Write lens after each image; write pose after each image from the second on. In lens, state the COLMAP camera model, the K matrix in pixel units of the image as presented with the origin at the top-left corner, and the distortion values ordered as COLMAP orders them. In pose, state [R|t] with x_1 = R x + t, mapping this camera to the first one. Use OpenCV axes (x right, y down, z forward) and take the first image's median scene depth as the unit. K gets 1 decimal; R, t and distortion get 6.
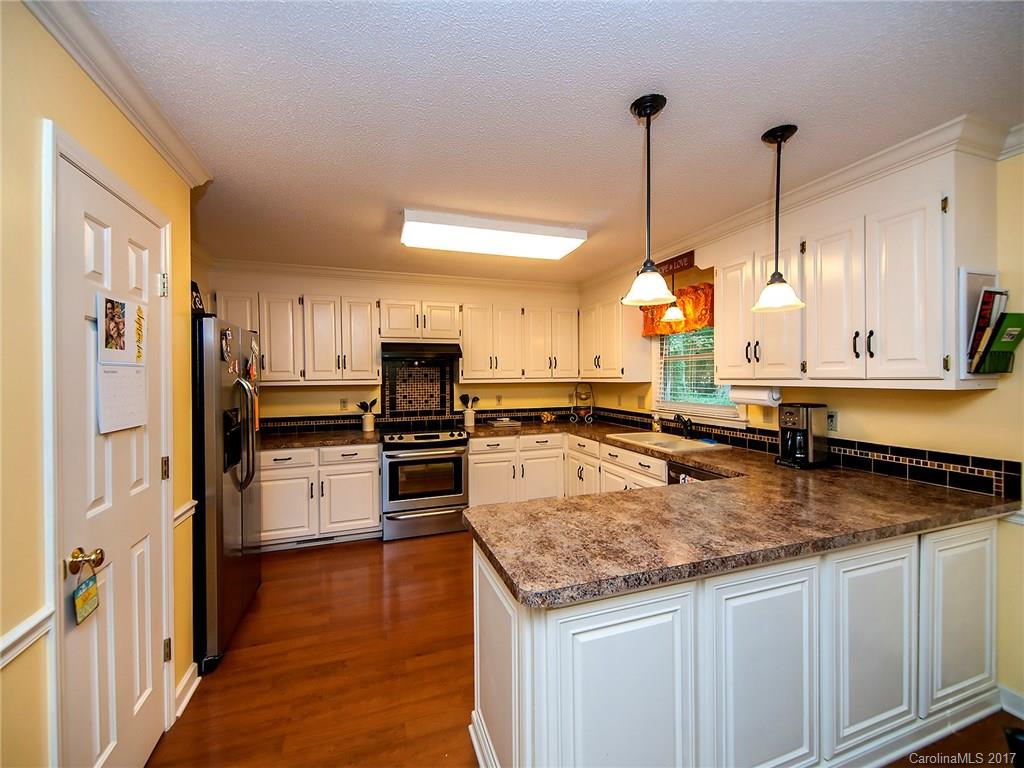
lens RADIAL K [[410.2, 0, 503.3], [0, 410.2, 379.4], [0, 0, 1]] dist [0.003692, -0.002032]
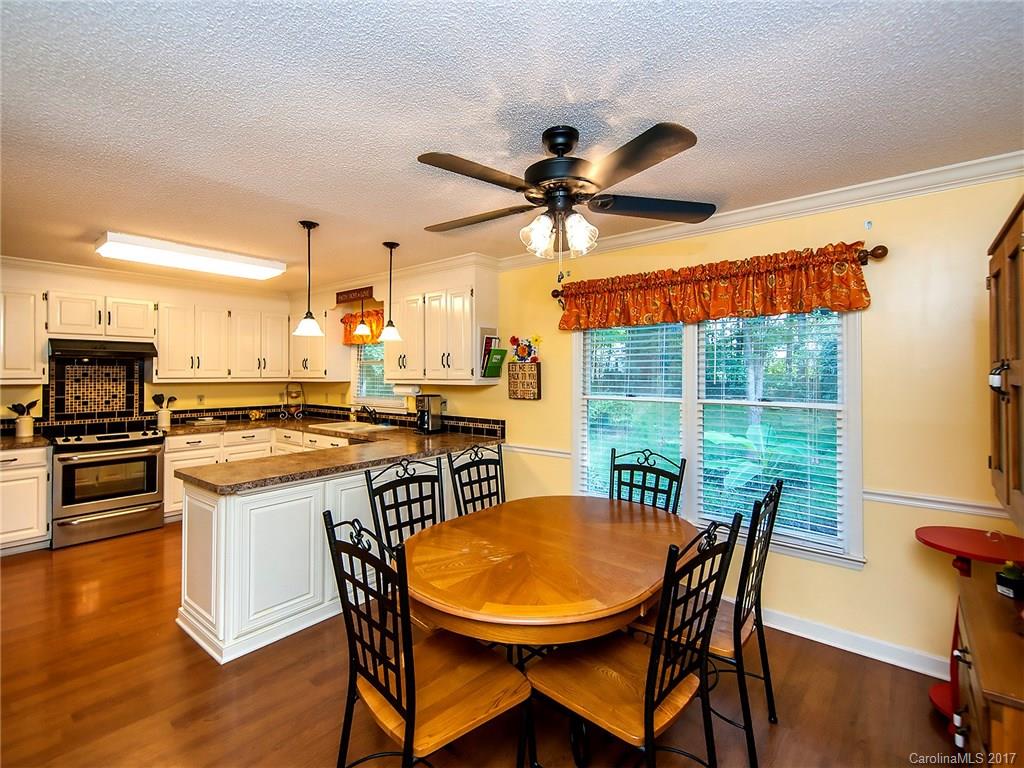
lens RADIAL K [[495.8, 0, 528.6], [0, 495.8, 369.6], [0, 0, 1]] dist [0.004133, -0.002597]
pose [[0.836193, 0.013309, 0.548273, -0.008090], [-0.003018, 0.999802, -0.019666, -0.001581], [-0.548427, 0.014790, 0.836068, -0.549803]]
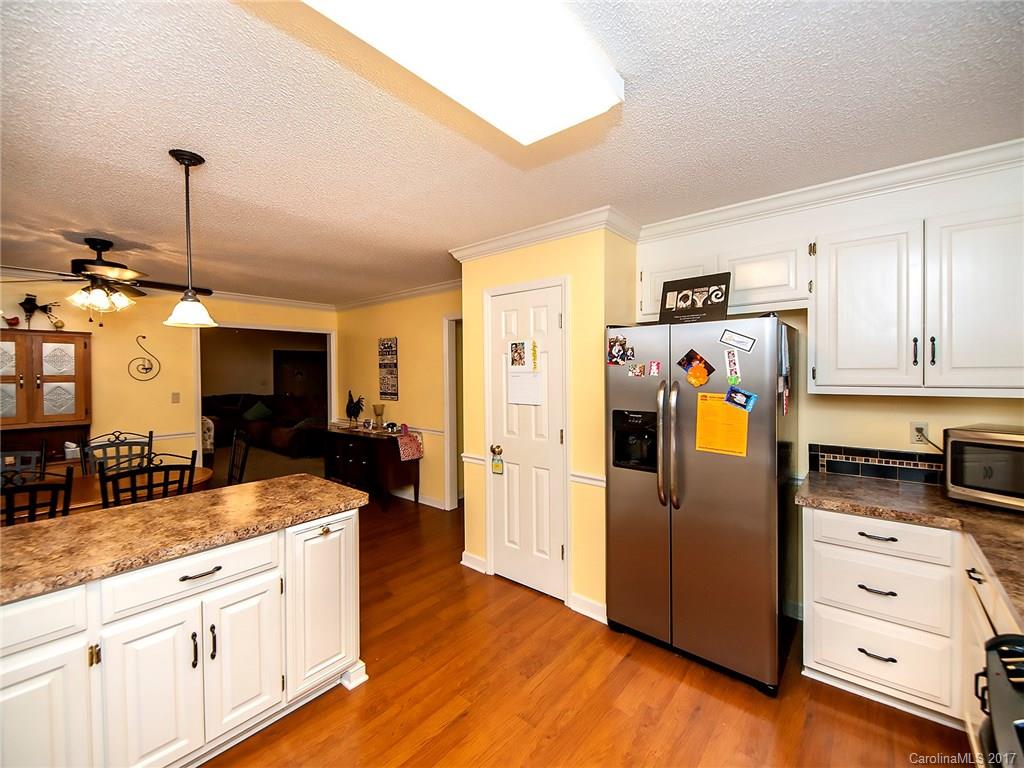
lens RADIAL K [[410.2, 0, 511.5], [0, 410.2, 372.9], [0, 0, 1]] dist [0.003692, -0.002032]
pose [[-0.839524, 0.018497, -0.543008, 0.164246], [0.003407, 0.999580, 0.028783, -0.063389], [0.543312, 0.022314, -0.839234, 1.825779]]
